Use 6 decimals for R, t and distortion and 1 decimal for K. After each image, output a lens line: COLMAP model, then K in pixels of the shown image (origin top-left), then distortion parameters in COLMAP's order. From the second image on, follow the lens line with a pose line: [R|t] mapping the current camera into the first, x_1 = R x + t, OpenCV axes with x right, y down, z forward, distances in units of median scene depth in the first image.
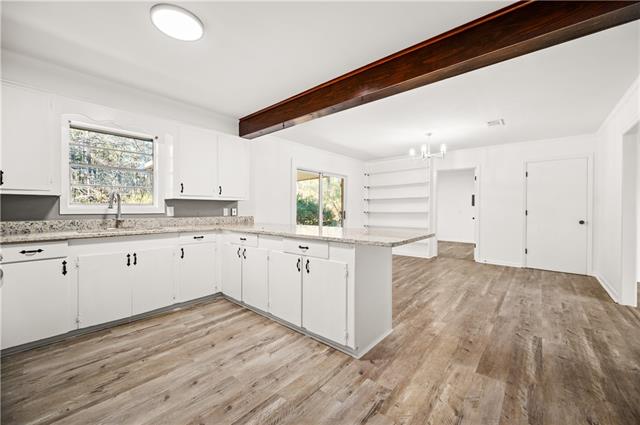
lens RADIAL K [[255.4, 0, 320.0], [0, 255.4, 210.4], [0, 0, 1]] dist [-0.002570, -0.000257]
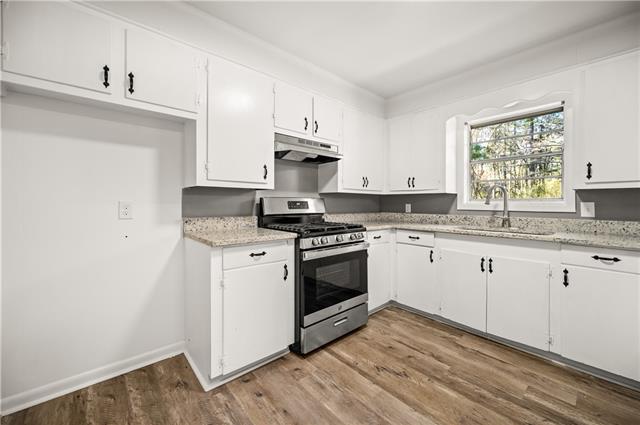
lens RADIAL K [[255.4, 0, 325.7], [0, 255.4, 202.6], [0, 0, 1]] dist [-0.002570, -0.000257]
pose [[-0.129169, -0.006777, -0.991599, 0.177739], [-0.011060, 0.999924, -0.005394, -0.004021], [0.991561, 0.010271, -0.129235, 0.620237]]
